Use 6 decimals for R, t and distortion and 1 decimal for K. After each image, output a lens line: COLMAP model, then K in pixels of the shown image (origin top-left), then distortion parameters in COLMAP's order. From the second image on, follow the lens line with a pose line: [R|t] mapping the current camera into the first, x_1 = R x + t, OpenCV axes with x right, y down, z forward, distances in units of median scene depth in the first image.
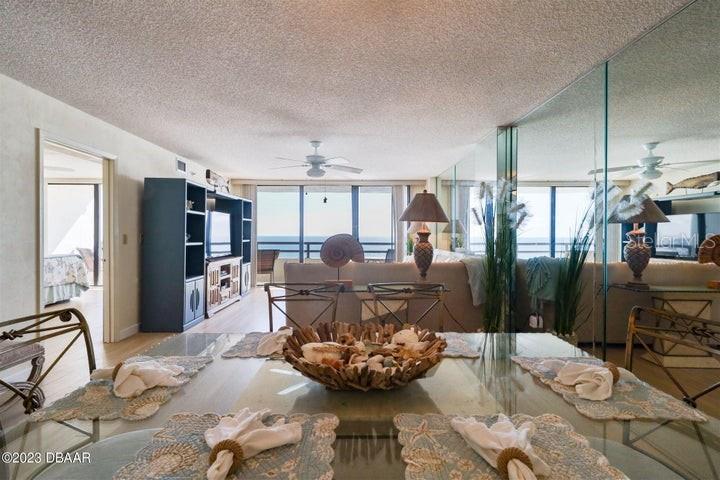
lens RADIAL K [[325.1, 0, 362.5], [0, 325.1, 237.3], [0, 0, 1]] dist [0.004303, -0.000233]
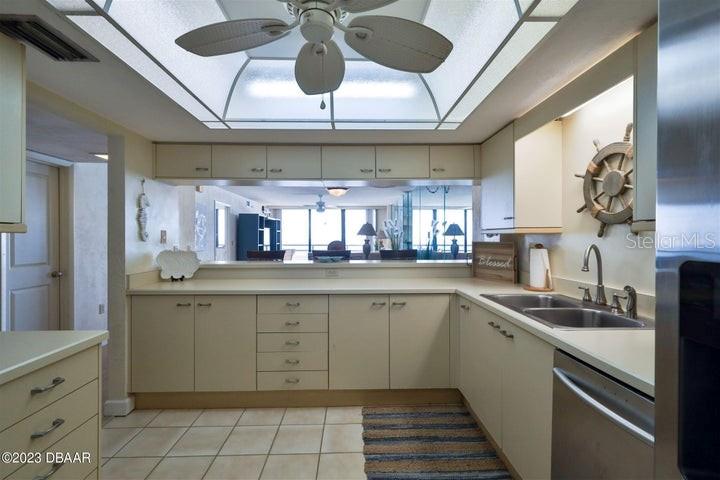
lens RADIAL K [[325.1, 0, 362.5], [0, 325.1, 237.3], [0, 0, 1]] dist [0.004303, -0.000233]
pose [[0.999965, -0.005112, 0.006690, 0.082733], [0.005191, 0.999916, -0.011893, -0.001261], [-0.006628, 0.011927, 0.999907, -0.825188]]
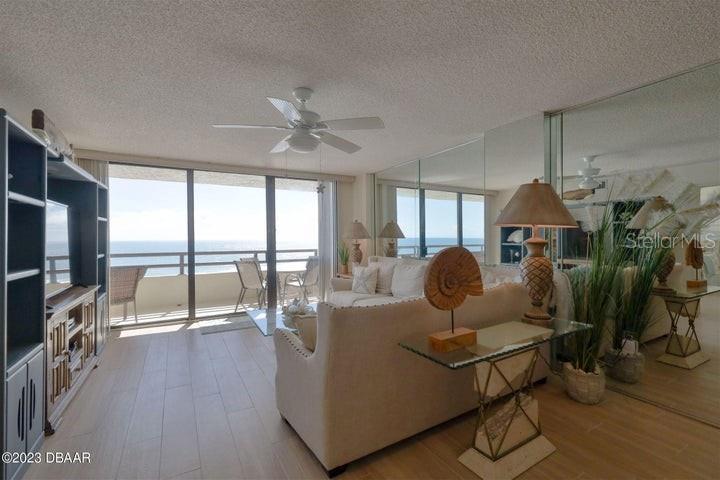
lens RADIAL K [[310.2, 0, 360.0], [0, 310.2, 236.2], [0, 0, 1]] dist [-0.001084, -0.000603]
pose [[0.874200, -0.012944, 0.485394, -0.265146], [0.015878, 0.999872, -0.001932, -0.017663], [-0.485307, 0.009396, 0.874293, 0.357724]]
